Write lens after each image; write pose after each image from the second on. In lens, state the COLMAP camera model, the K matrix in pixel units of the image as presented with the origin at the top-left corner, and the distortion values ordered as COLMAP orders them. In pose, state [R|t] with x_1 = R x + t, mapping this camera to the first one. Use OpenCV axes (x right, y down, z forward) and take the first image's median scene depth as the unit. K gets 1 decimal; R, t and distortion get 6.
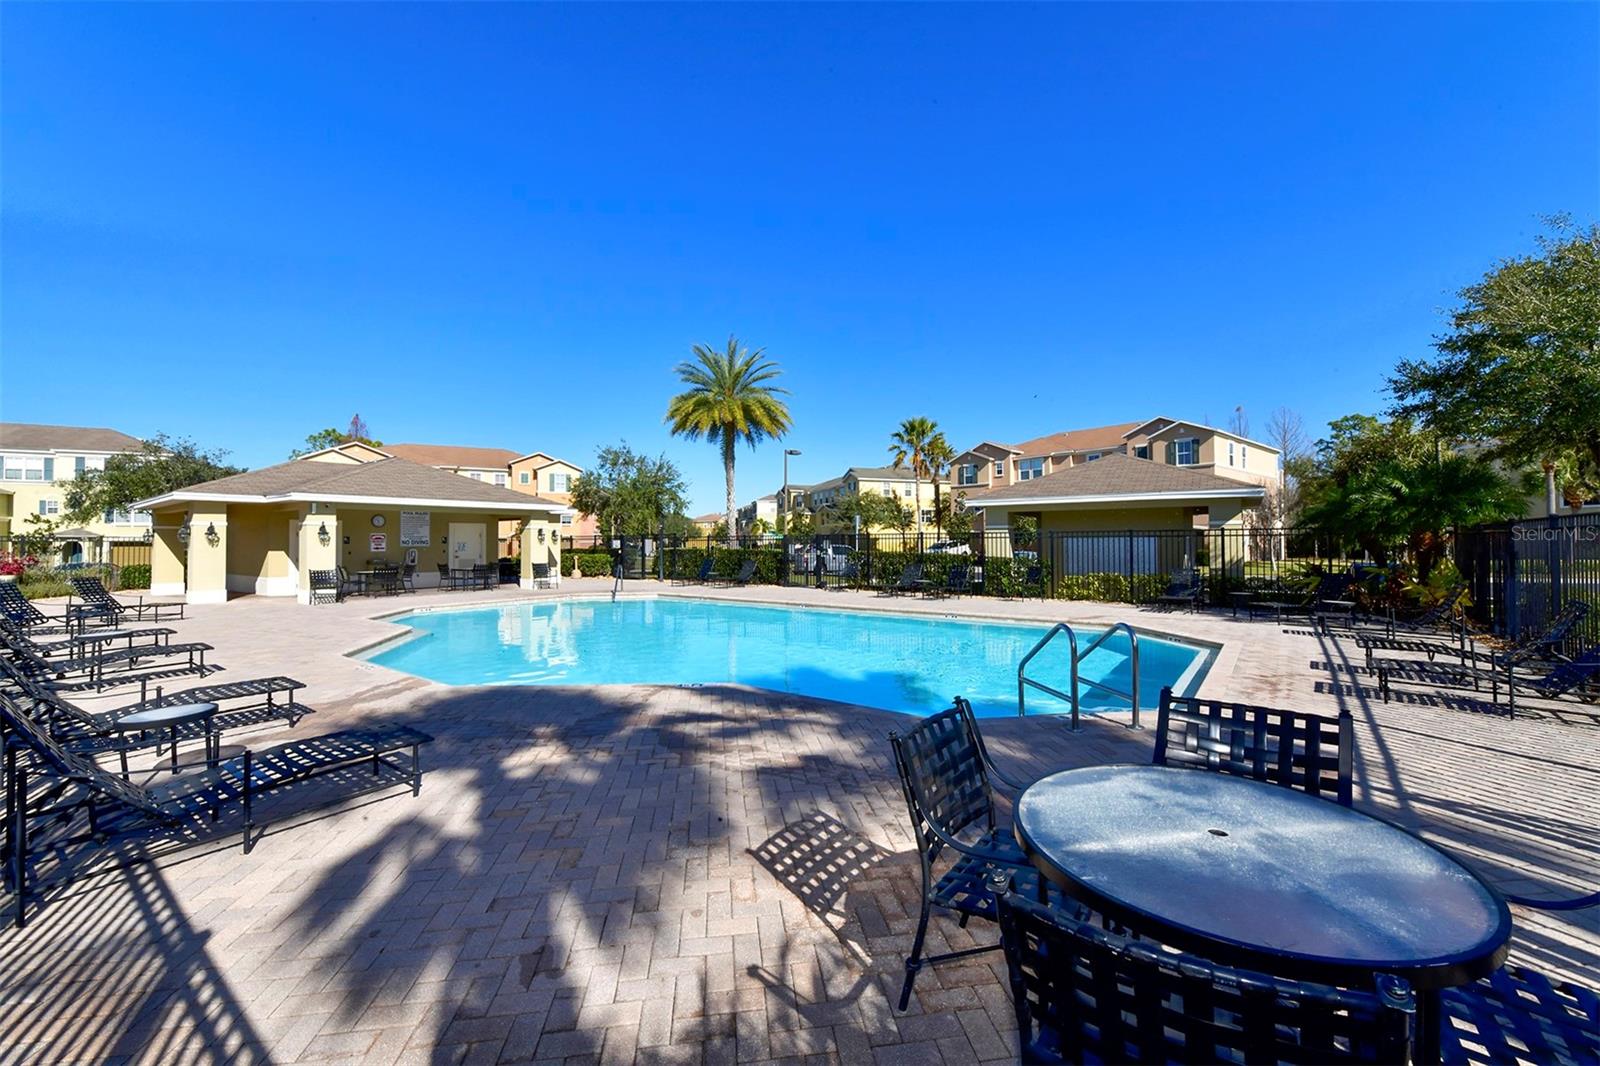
lens RADIAL K [[653.2, 0, 800.0], [0, 653.2, 533.0], [0, 0, 1]] dist [-0.000098, -0.000078]
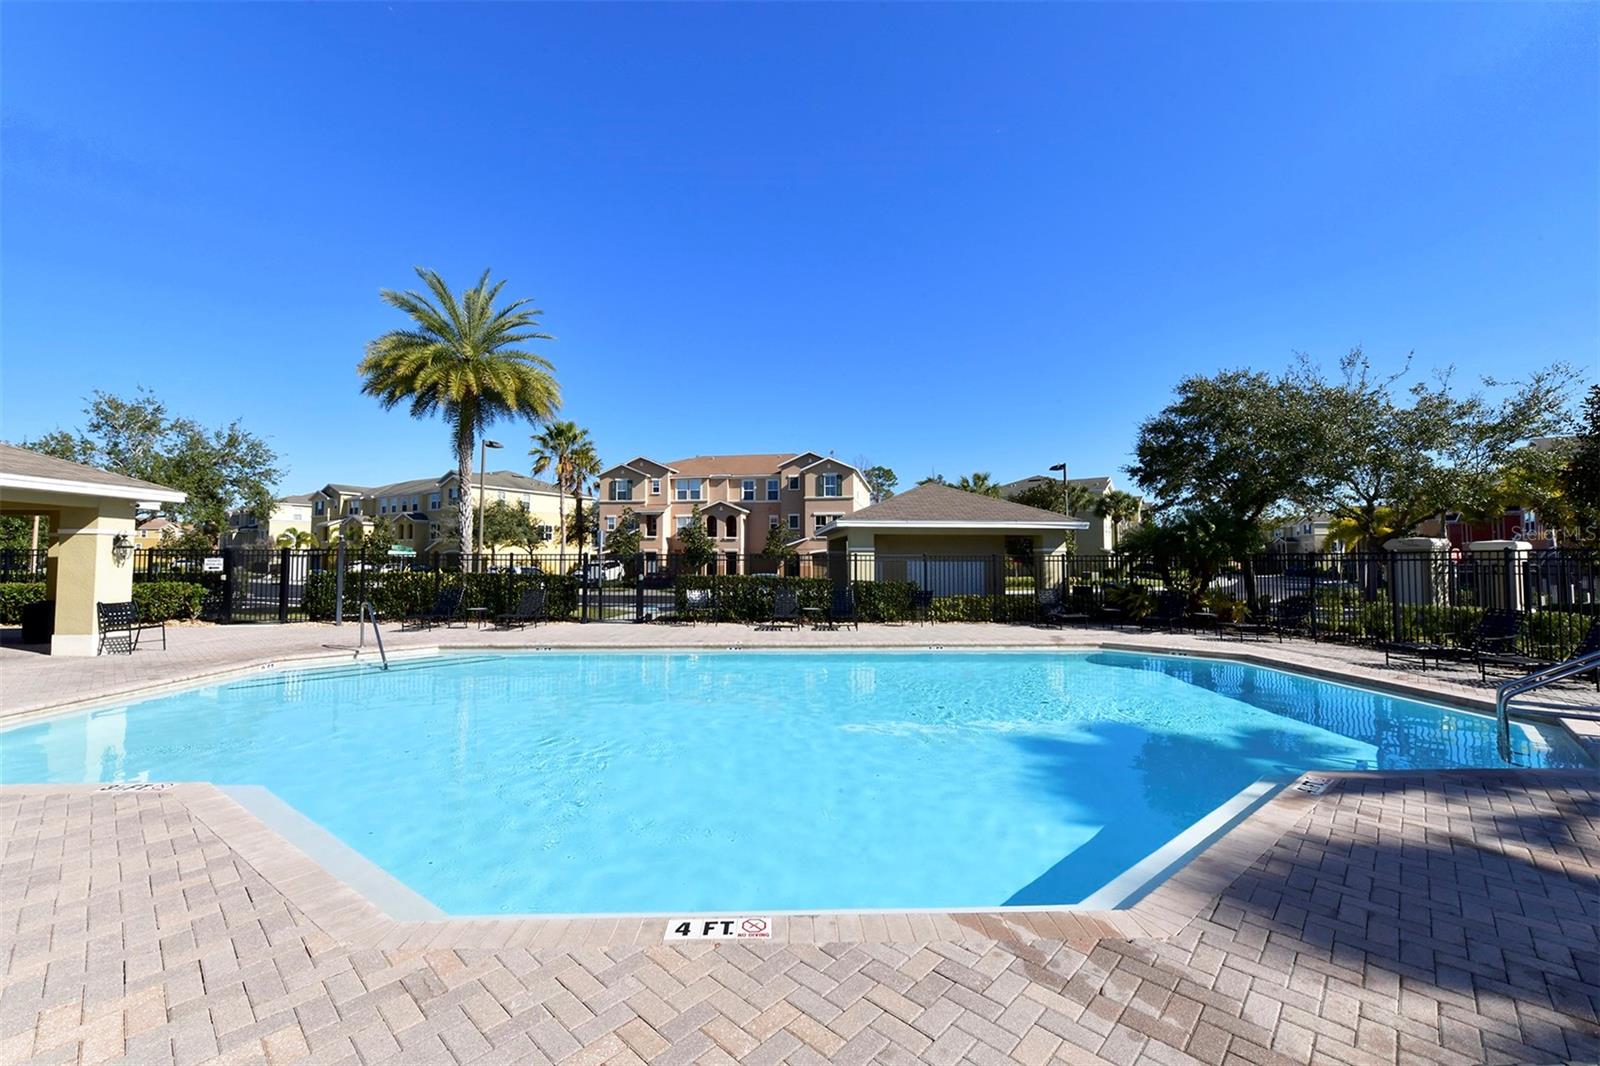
lens RADIAL K [[653.2, 0, 800.0], [0, 653.2, 533.0], [0, 0, 1]] dist [-0.000098, -0.000078]
pose [[0.766893, 0.034059, 0.640870, -0.181682], [-0.015184, 0.999274, -0.034936, 0.001084], [-0.641595, 0.017062, 0.766854, 0.153752]]
